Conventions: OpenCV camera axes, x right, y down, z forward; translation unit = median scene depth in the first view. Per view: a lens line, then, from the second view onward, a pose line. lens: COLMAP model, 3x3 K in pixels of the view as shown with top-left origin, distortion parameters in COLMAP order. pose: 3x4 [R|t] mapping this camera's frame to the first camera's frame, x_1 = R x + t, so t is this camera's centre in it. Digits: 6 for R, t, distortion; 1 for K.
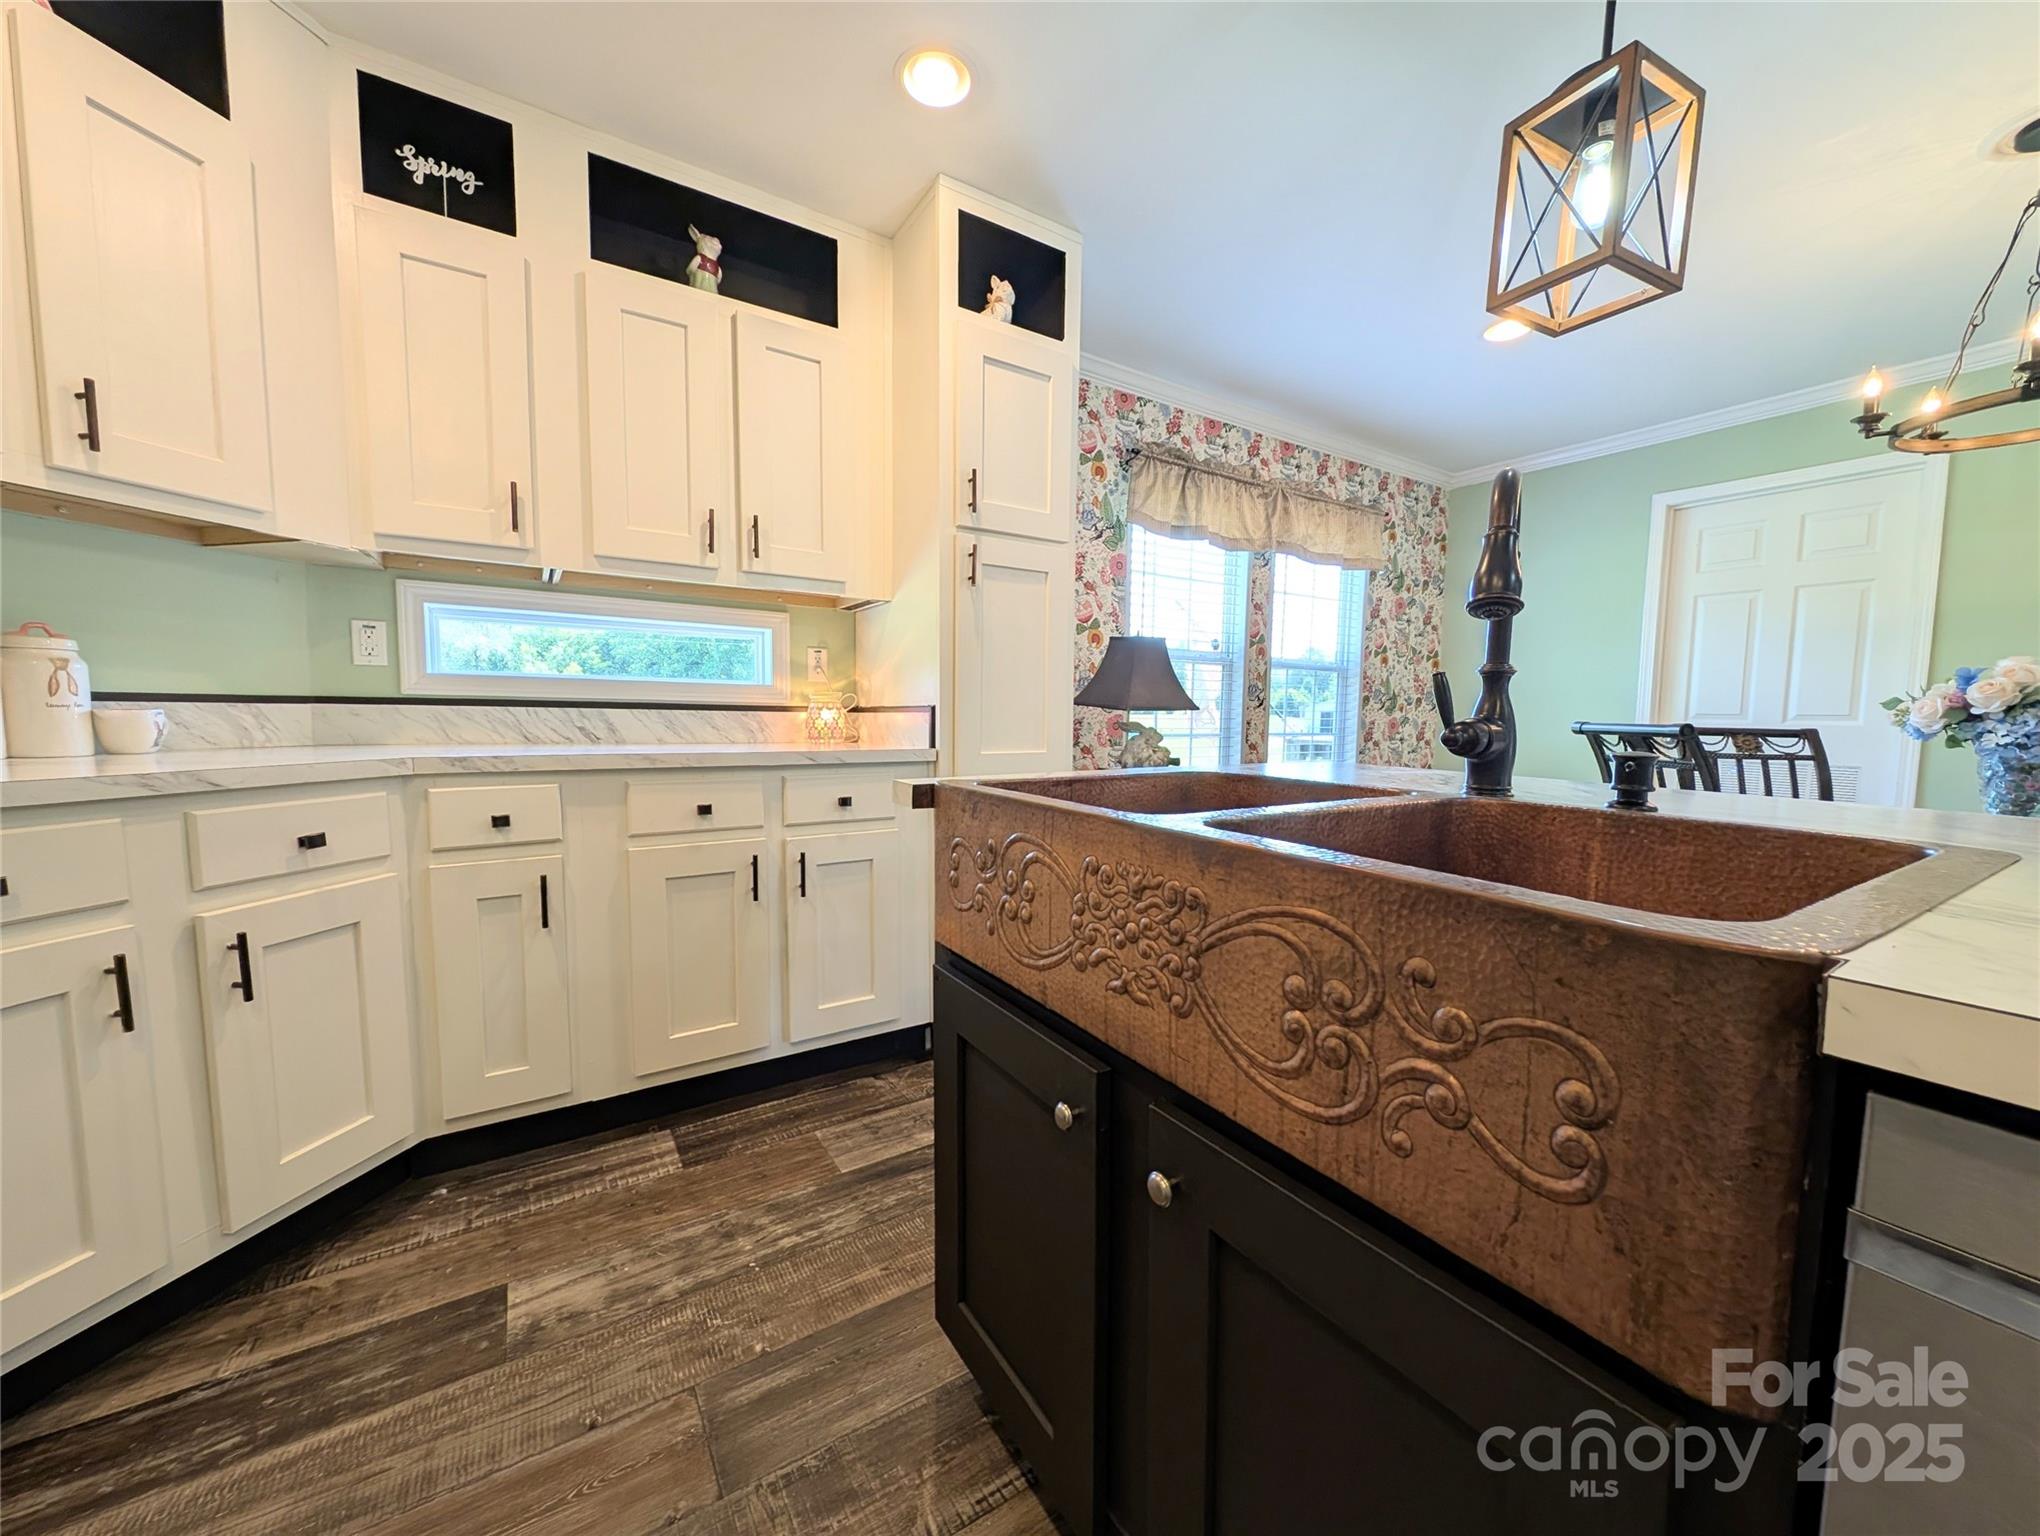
lens RADIAL K [[765.0, 0, 1004.6], [0, 765.0, 785.1], [0, 0, 1]] dist [0.007022, -0.002879]
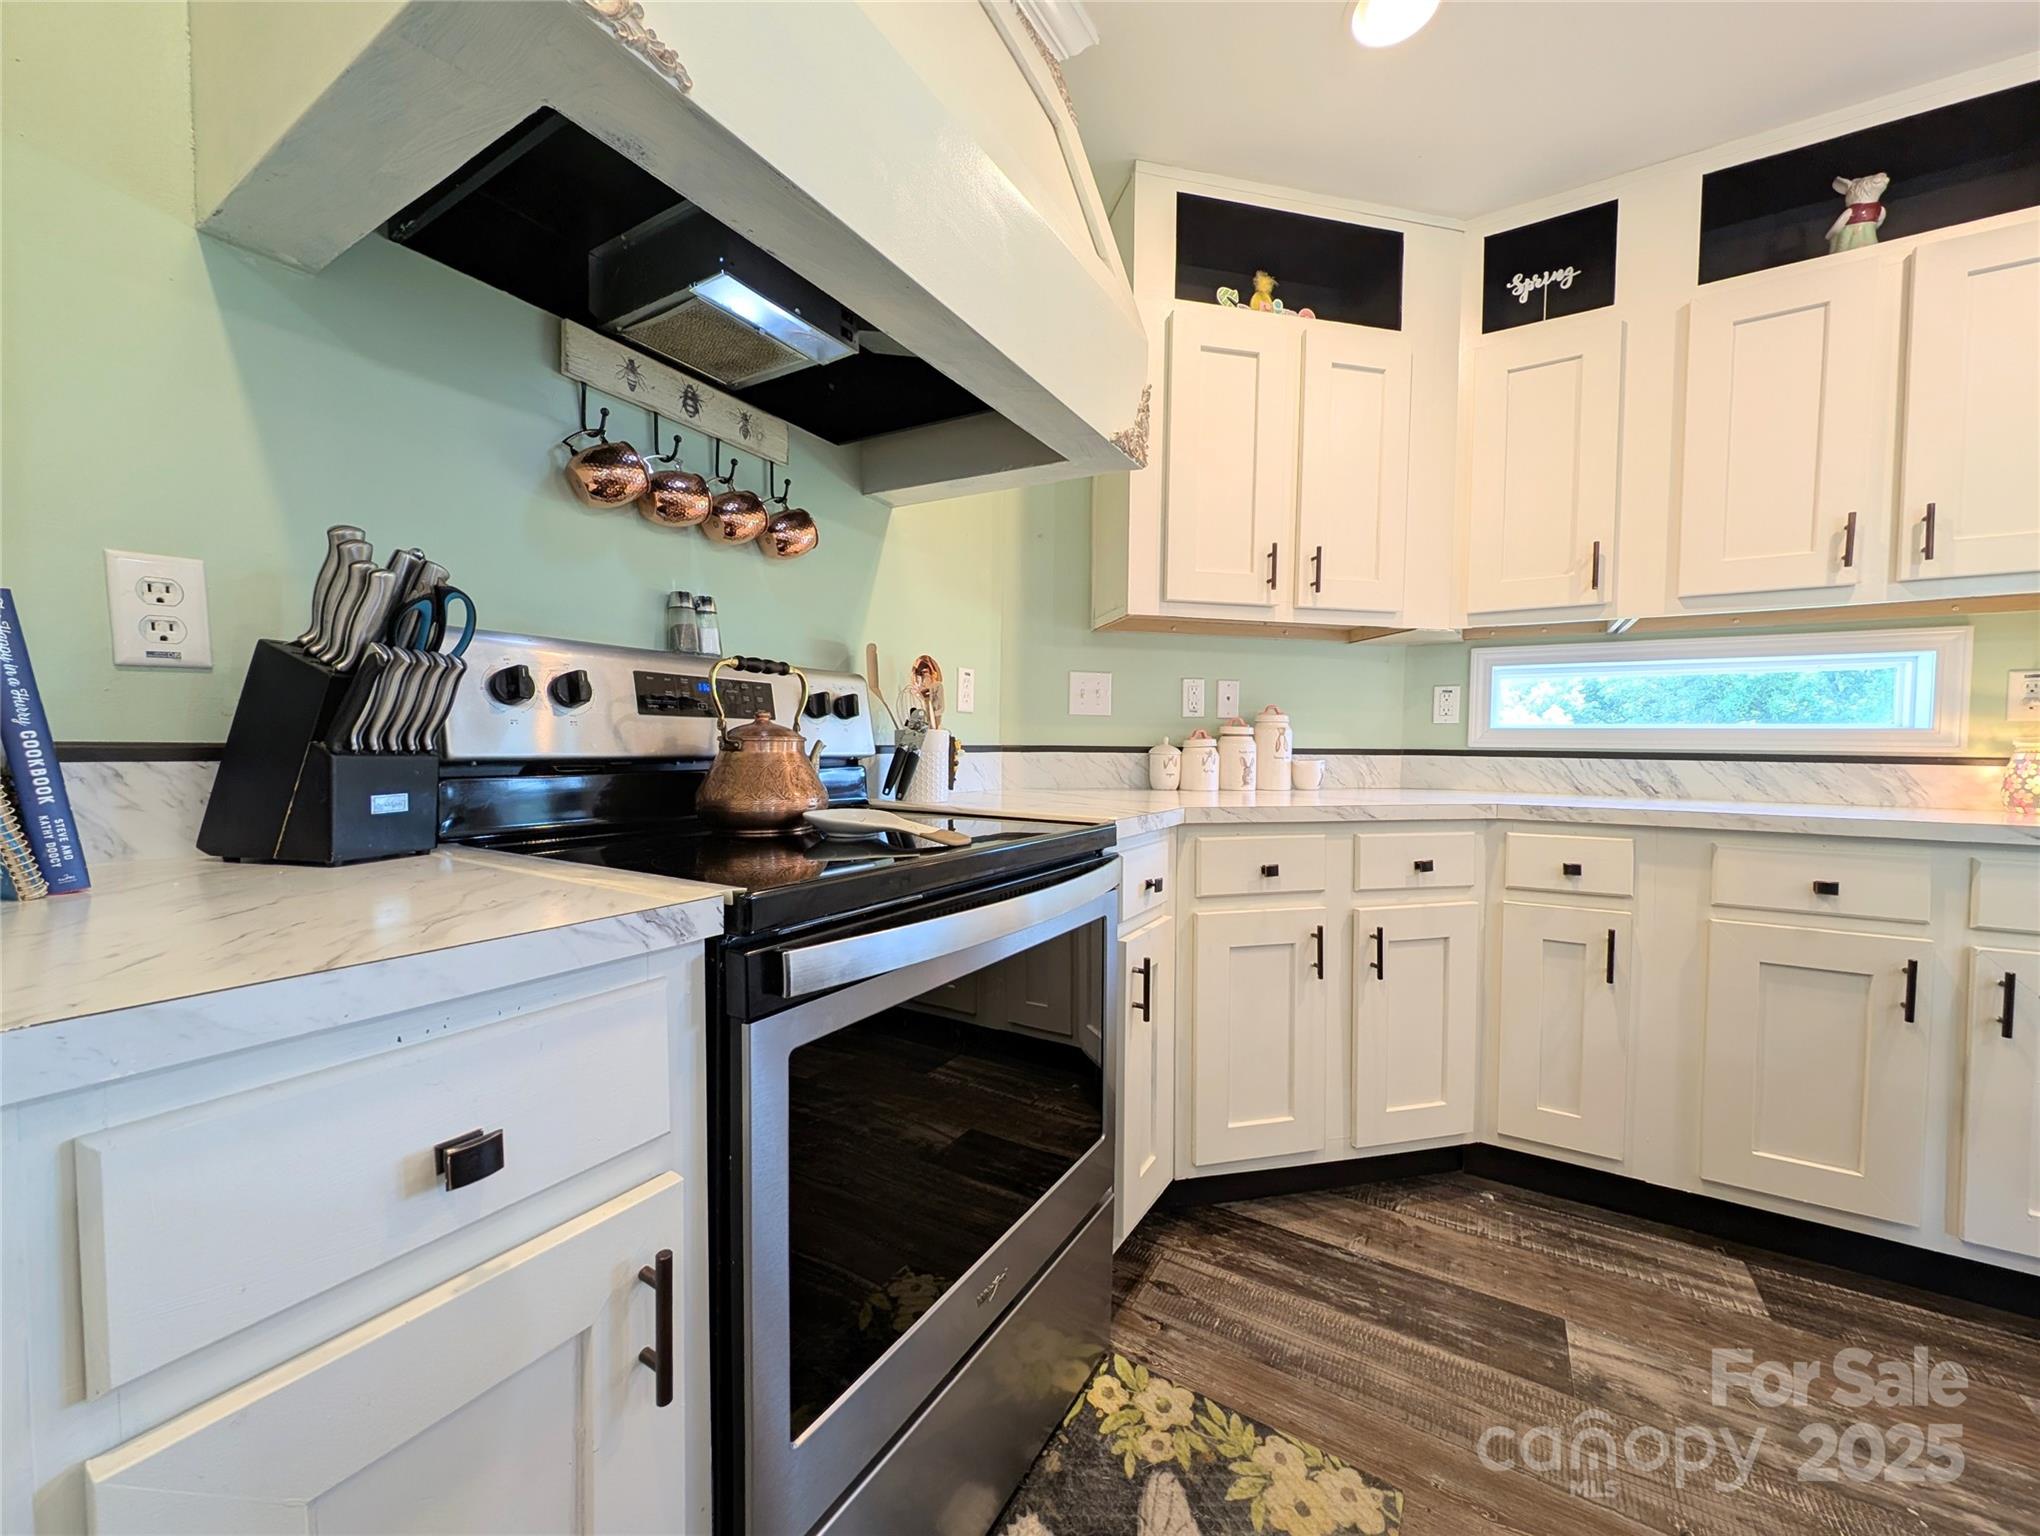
lens RADIAL K [[765.0, 0, 1032.6], [0, 765.0, 780.8], [0, 0, 1]] dist [0.007022, -0.002879]
pose [[0.448836, 0.031405, -0.893062, -0.051338], [-0.089604, 0.995927, -0.010011, 0.002896], [0.889110, 0.084516, 0.449822, -0.114306]]
